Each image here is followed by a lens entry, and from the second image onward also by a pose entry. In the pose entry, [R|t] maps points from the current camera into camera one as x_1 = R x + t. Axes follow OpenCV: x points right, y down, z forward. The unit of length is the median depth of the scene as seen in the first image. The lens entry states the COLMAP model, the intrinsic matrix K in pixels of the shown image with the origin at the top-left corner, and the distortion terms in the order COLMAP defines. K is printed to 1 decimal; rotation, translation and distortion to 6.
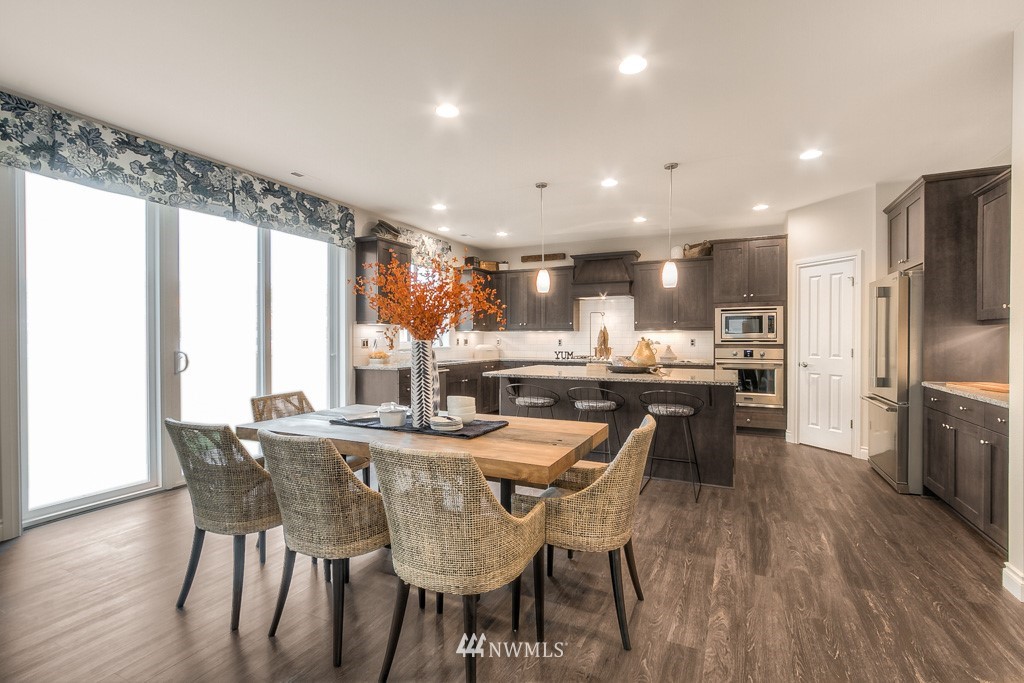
lens RADIAL K [[475.1, 0, 508.0], [0, 475.1, 348.8], [0, 0, 1]] dist [-0.000980, 0.000168]
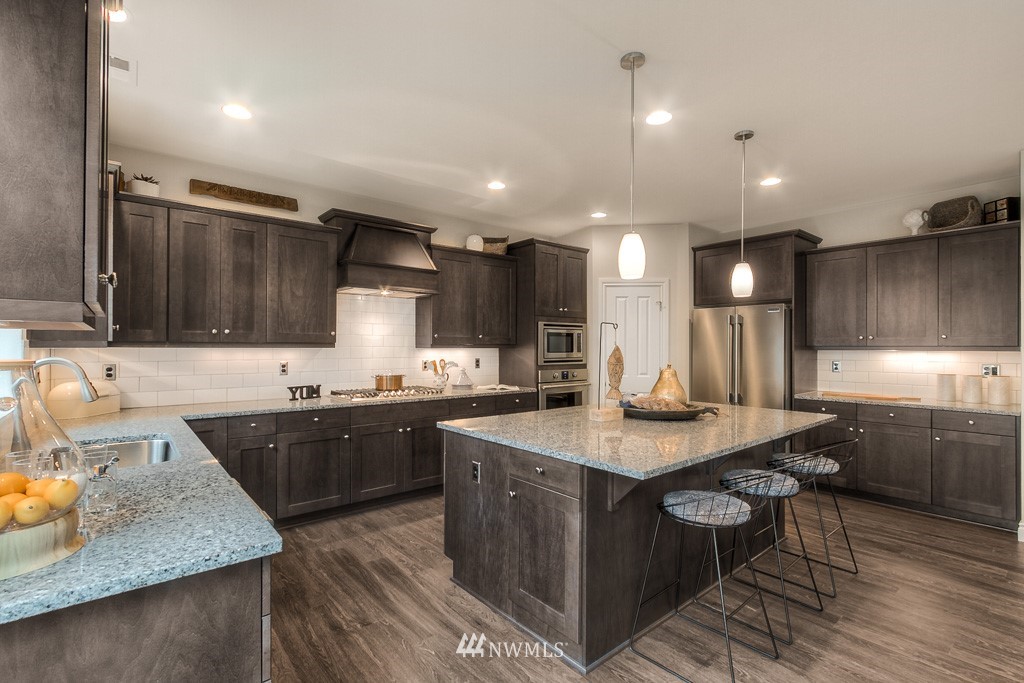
lens RADIAL K [[475.1, 0, 508.0], [0, 475.1, 348.8], [0, 0, 1]] dist [-0.000980, 0.000168]
pose [[0.417424, -0.001442, 0.908711, -0.331856], [0.017696, 0.999822, -0.006542, -0.034555], [-0.908540, 0.018811, 0.417375, 0.711429]]
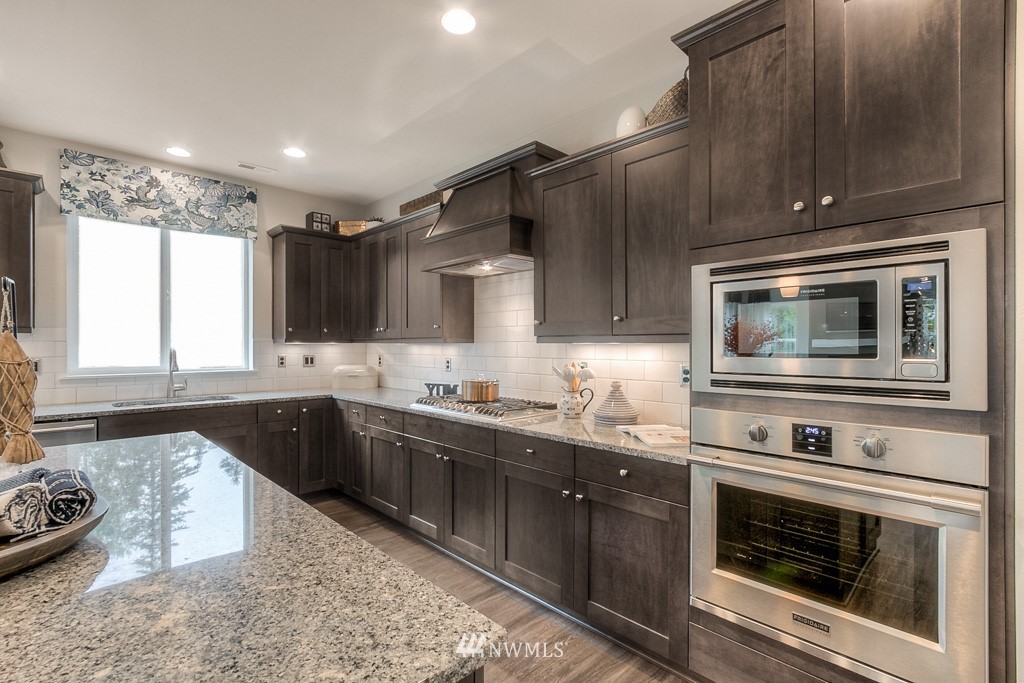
lens RADIAL K [[468.6, 0, 512.0], [0, 468.6, 341.5], [0, 0, 1]] dist [-0.002011, 0.000252]
pose [[0.941991, -0.002731, -0.335627, 0.431968], [-0.006502, 0.999631, -0.026383, -0.031858], [0.335576, 0.027035, 0.941625, 0.704189]]
